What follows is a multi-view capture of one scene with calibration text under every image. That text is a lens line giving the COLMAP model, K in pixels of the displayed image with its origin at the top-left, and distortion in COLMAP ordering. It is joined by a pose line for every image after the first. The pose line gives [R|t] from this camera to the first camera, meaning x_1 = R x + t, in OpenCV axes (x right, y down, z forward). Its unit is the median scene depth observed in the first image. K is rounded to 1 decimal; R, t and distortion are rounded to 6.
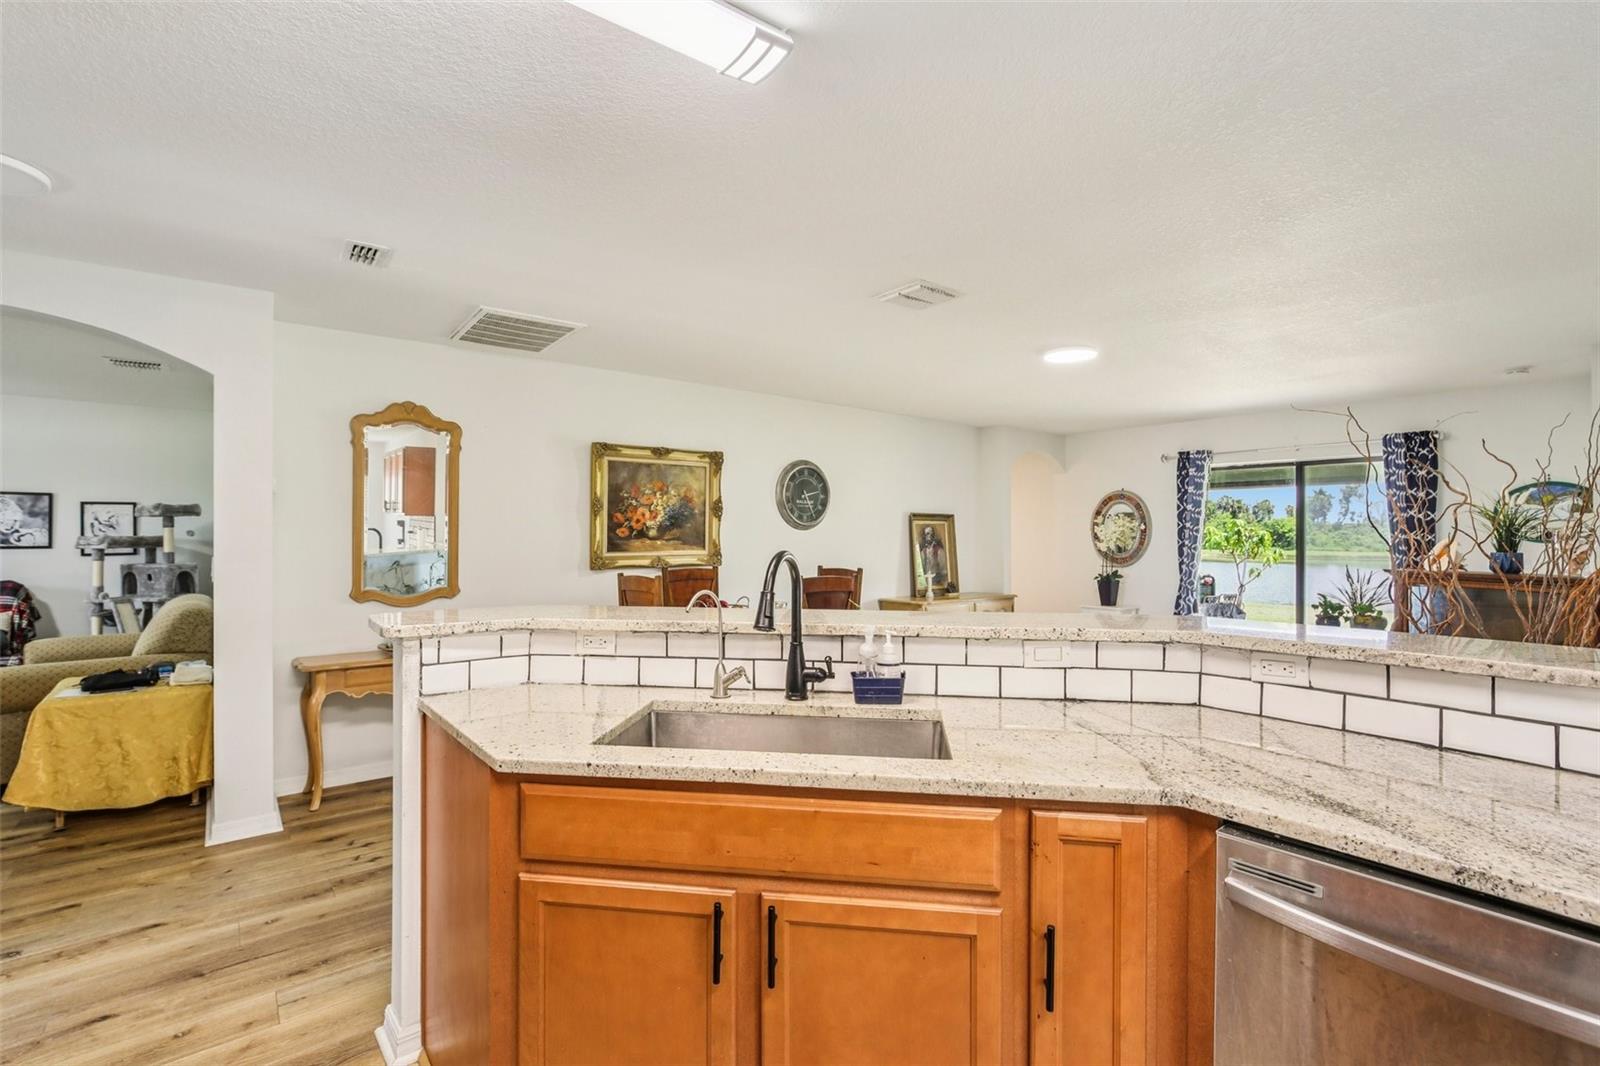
lens RADIAL K [[732.7, 0, 791.9], [0, 732.7, 530.6], [0, 0, 1]] dist [-0.002315, 0.001129]
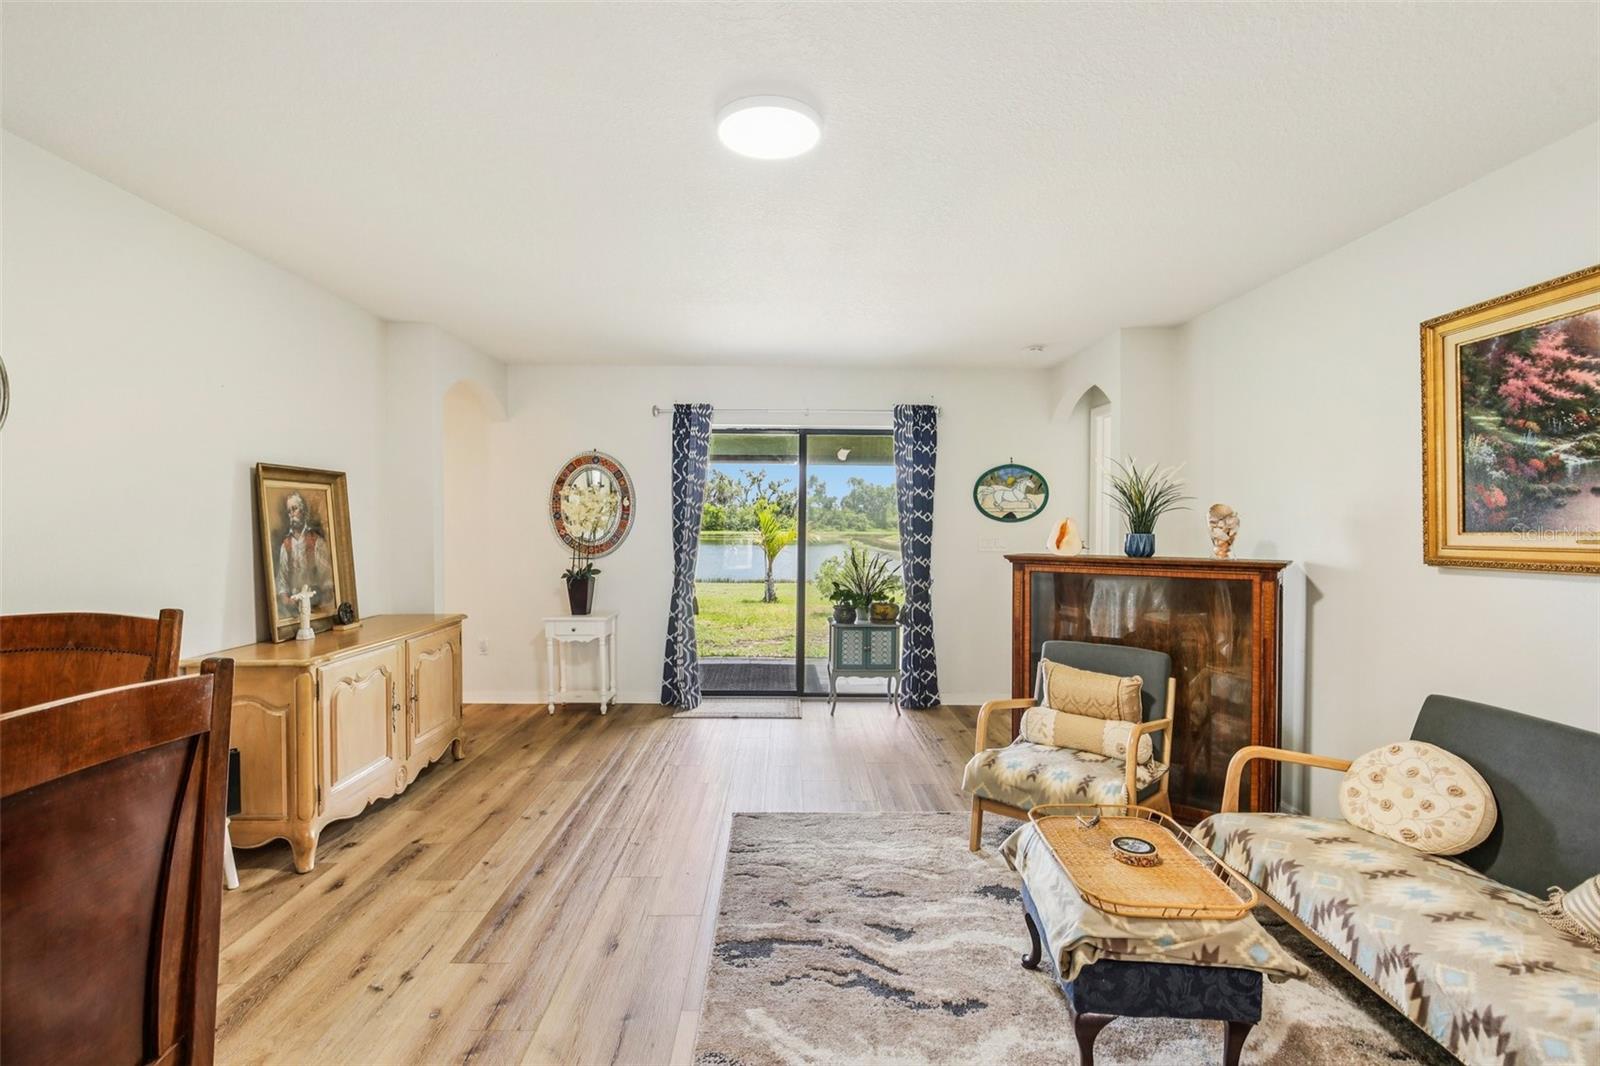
lens RADIAL K [[732.7, 0, 791.9], [0, 732.7, 530.6], [0, 0, 1]] dist [-0.002315, 0.001129]
pose [[0.607487, -0.013455, 0.794215, -0.000568], [-0.007651, 0.999711, 0.022788, 0.006052], [-0.794292, -0.019920, 0.607209, 0.526448]]
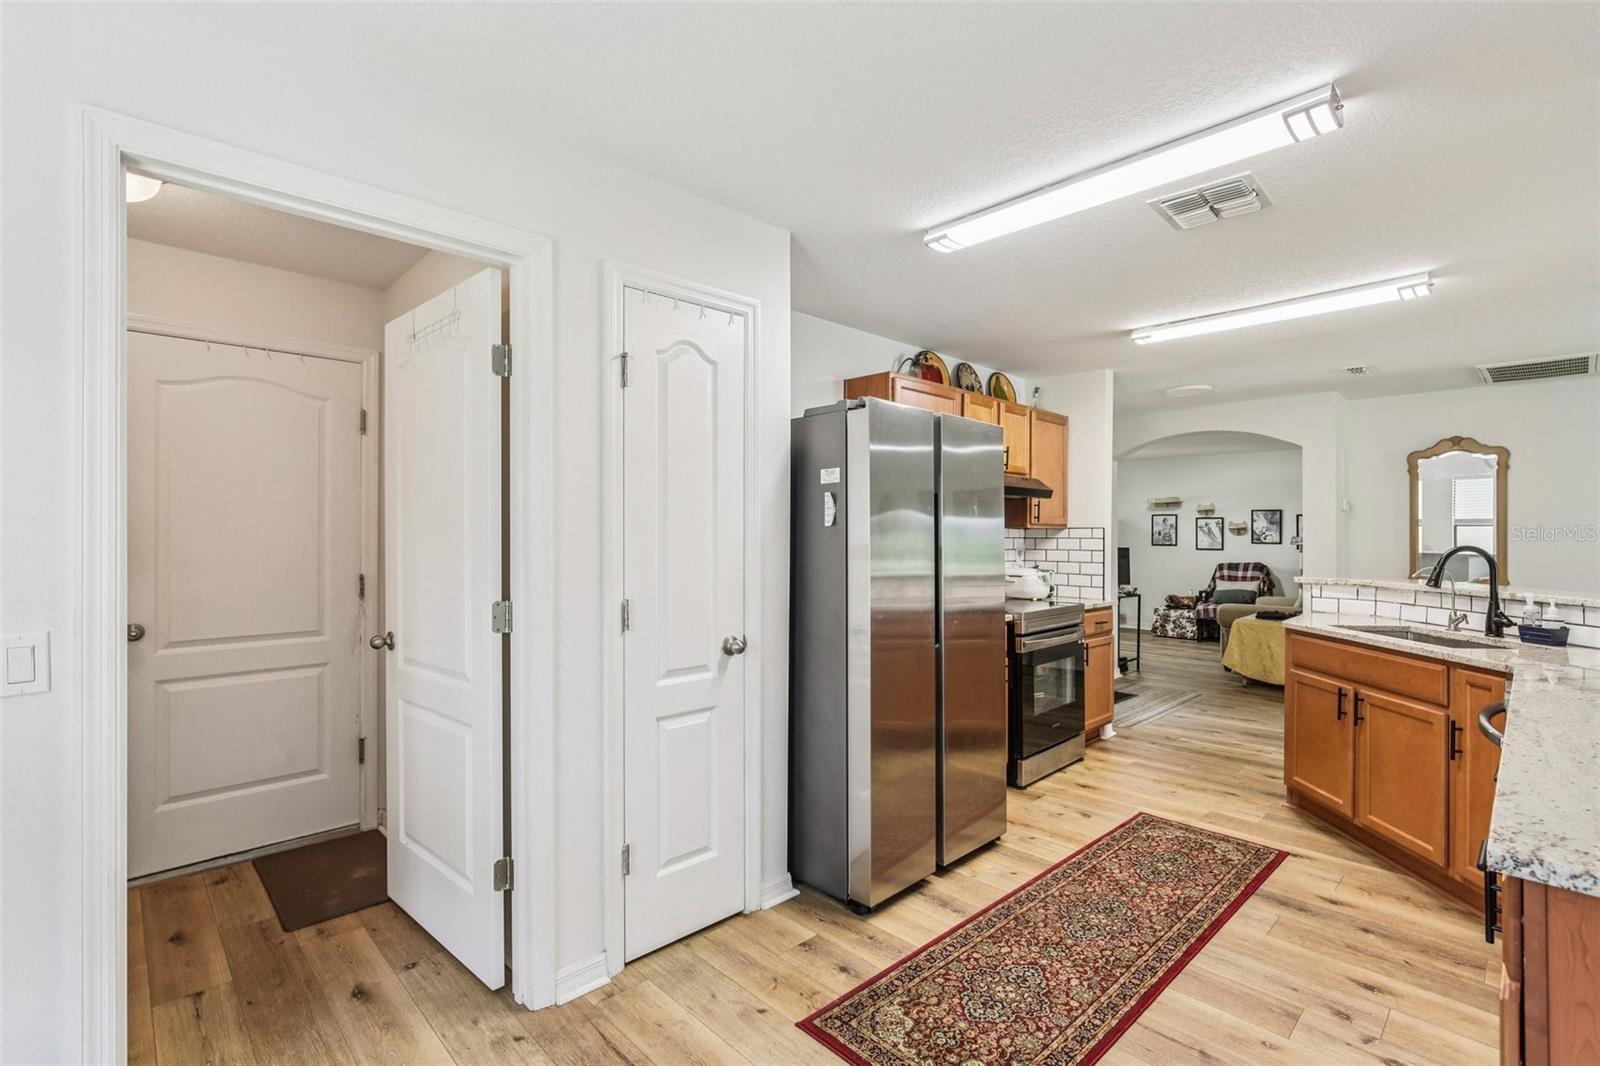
lens RADIAL K [[732.7, 0, 791.9], [0, 732.7, 530.6], [0, 0, 1]] dist [-0.002315, 0.001129]
pose [[0.104861, -0.003439, -0.994481, 0.479450], [0.000896, 0.999994, -0.003363, -0.000895], [0.994486, -0.000539, 0.104863, -0.238970]]
